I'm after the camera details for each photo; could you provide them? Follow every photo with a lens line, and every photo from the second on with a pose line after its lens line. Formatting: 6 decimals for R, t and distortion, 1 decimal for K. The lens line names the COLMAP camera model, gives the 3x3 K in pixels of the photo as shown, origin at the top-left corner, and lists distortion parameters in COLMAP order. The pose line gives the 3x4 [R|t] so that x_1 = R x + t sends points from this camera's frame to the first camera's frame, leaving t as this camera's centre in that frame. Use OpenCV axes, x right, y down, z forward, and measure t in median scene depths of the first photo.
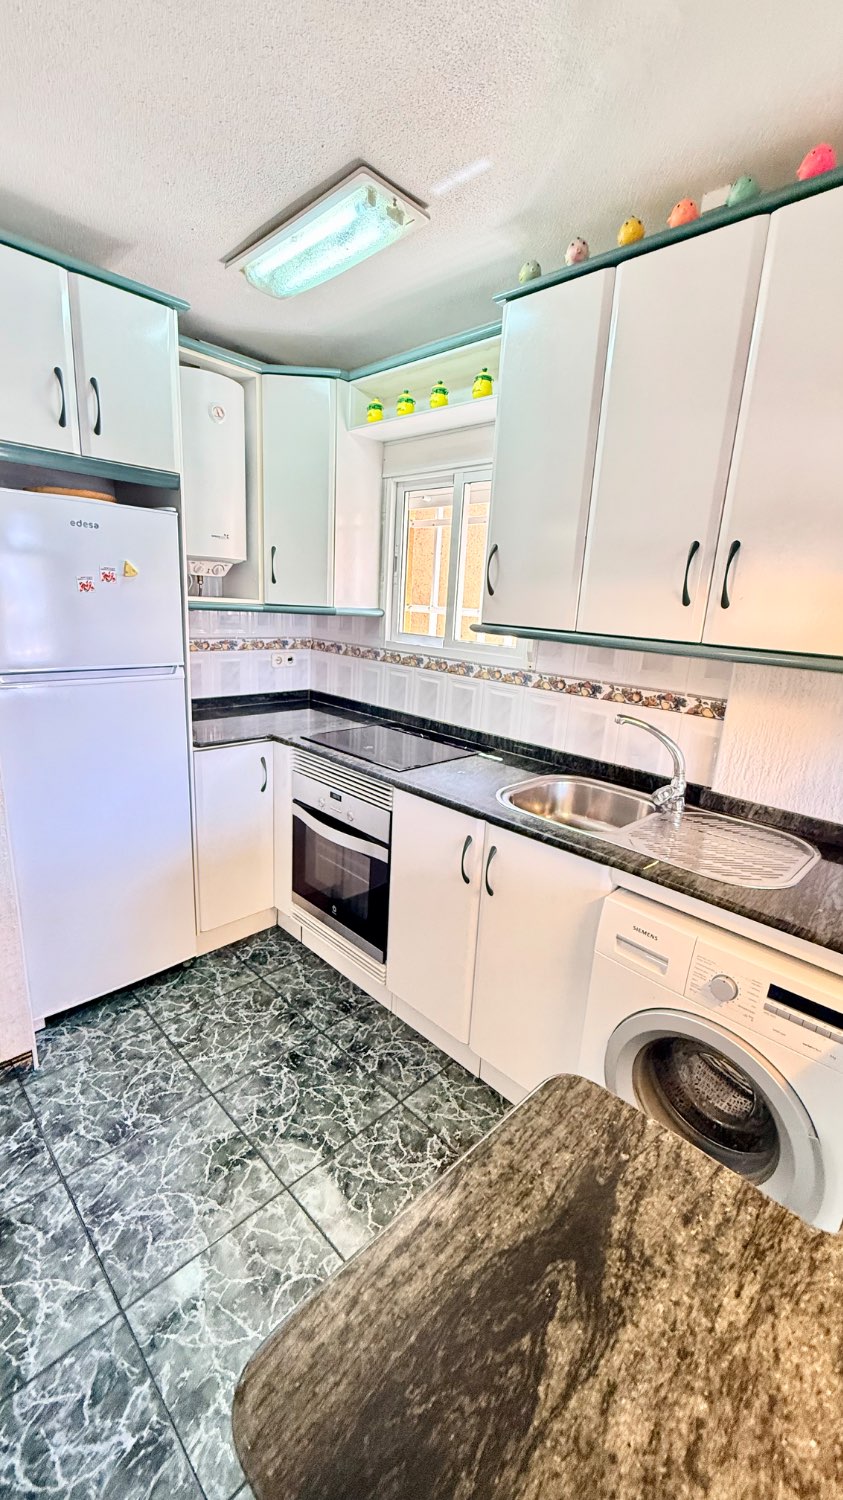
lens RADIAL K [[597.5, 0, 423.4], [0, 597.5, 746.1], [0, 0, 1]] dist [-0.001000, 0.000326]
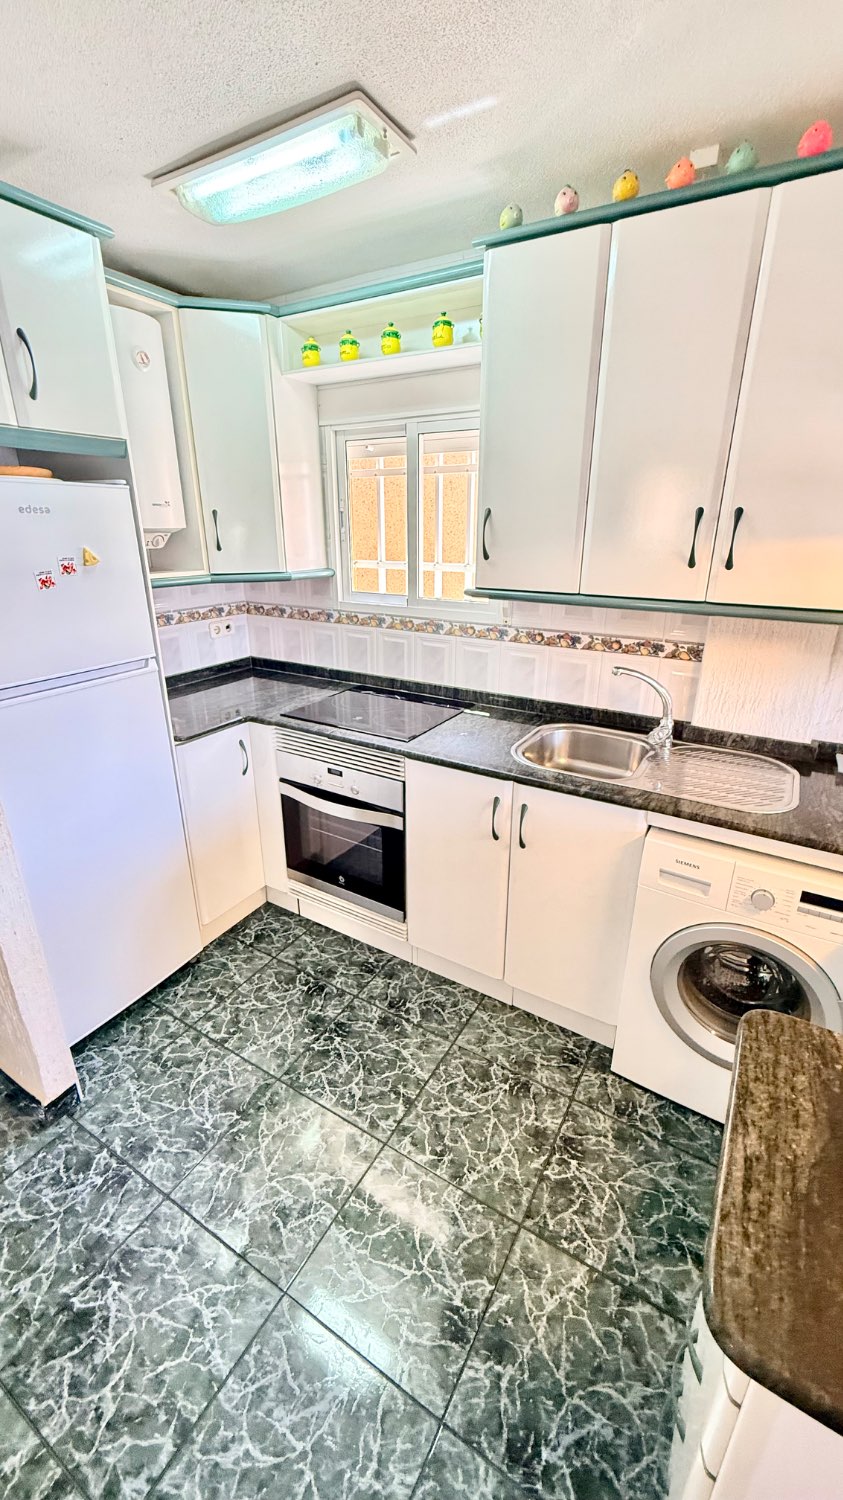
lens RADIAL K [[597.5, 0, 419.8], [0, 597.5, 745.1], [0, 0, 1]] dist [-0.001000, 0.000326]
pose [[0.969544, -0.133796, 0.205142, -0.247292], [0.108155, 0.985396, 0.131522, -0.089829], [-0.219743, -0.105329, 0.969855, 0.011160]]
